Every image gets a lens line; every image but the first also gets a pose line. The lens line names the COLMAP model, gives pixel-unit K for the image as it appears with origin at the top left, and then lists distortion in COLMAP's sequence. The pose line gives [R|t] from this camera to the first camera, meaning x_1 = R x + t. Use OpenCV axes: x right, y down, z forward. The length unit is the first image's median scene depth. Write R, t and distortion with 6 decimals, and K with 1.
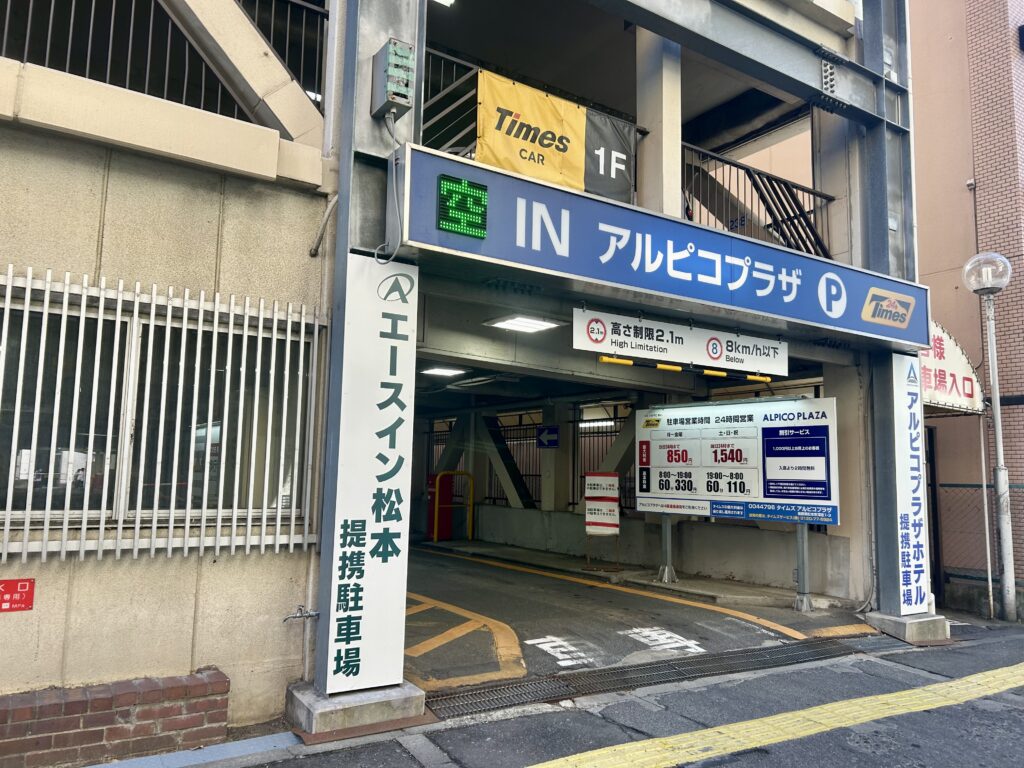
lens RADIAL K [[772.8, 0, 512.5], [0, 772.8, 388.5], [0, 0, 1]] dist [0.092623, -0.000811]
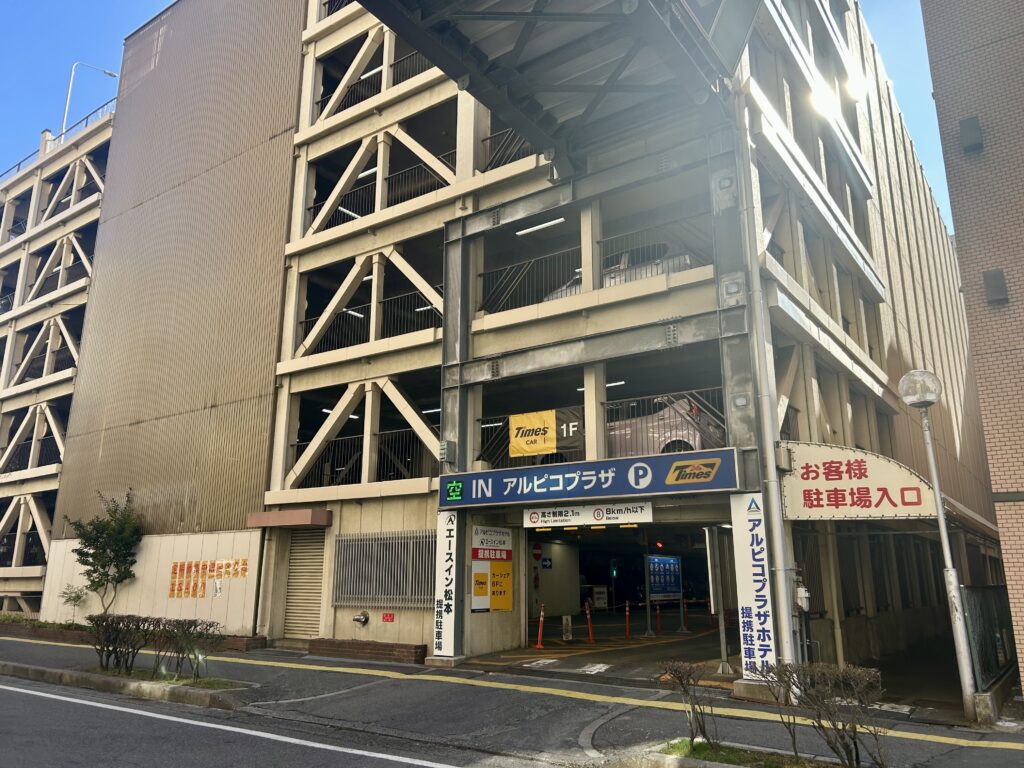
lens RADIAL K [[772.8, 0, 512.7], [0, 772.8, 382.0], [0, 0, 1]] dist [0.092623, -0.000811]
pose [[0.349078, -0.250300, -0.903047, 2.067287], [0.112086, 0.967902, -0.224948, 0.041360], [0.930366, -0.022694, 0.365928, 0.098995]]
